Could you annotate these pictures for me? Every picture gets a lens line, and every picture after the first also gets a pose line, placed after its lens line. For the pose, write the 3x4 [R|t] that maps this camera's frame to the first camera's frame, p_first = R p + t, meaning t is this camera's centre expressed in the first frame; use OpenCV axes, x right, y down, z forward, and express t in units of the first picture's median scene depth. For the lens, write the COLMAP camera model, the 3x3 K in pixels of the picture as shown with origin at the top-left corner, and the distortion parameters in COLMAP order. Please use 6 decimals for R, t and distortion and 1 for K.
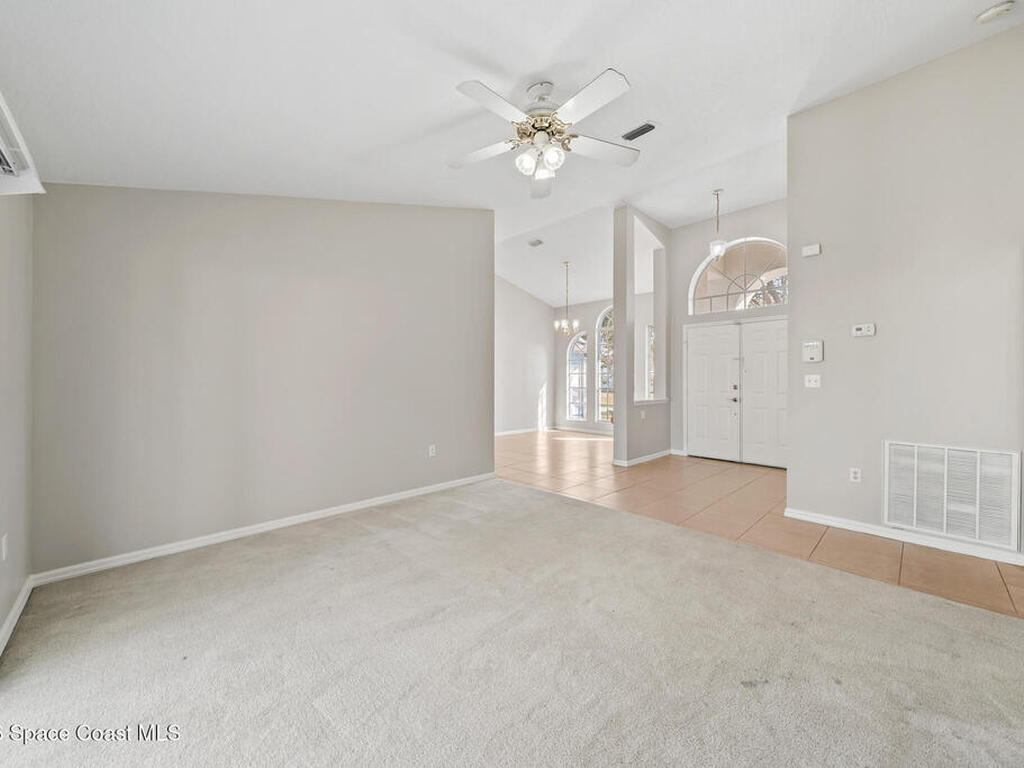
lens RADIAL K [[394.3, 0, 511.5], [0, 394.3, 378.1], [0, 0, 1]] dist [0.002831, 0.000094]
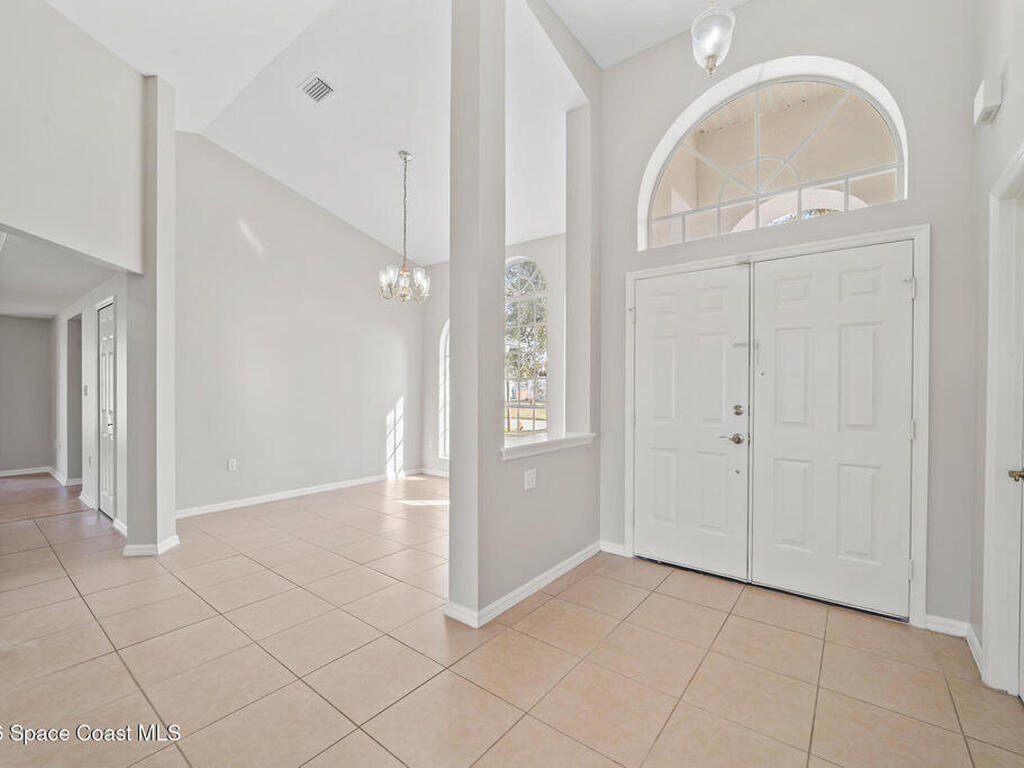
lens RADIAL K [[443.1, 0, 512.0], [0, 443.1, 389.2], [0, 0, 1]] dist [-0.019344, -0.000054]
pose [[0.990419, 0.003031, 0.138062, 0.233904], [-0.003957, 0.999971, 0.006434, -0.001972], [-0.138038, -0.006918, 0.990403, 0.511114]]
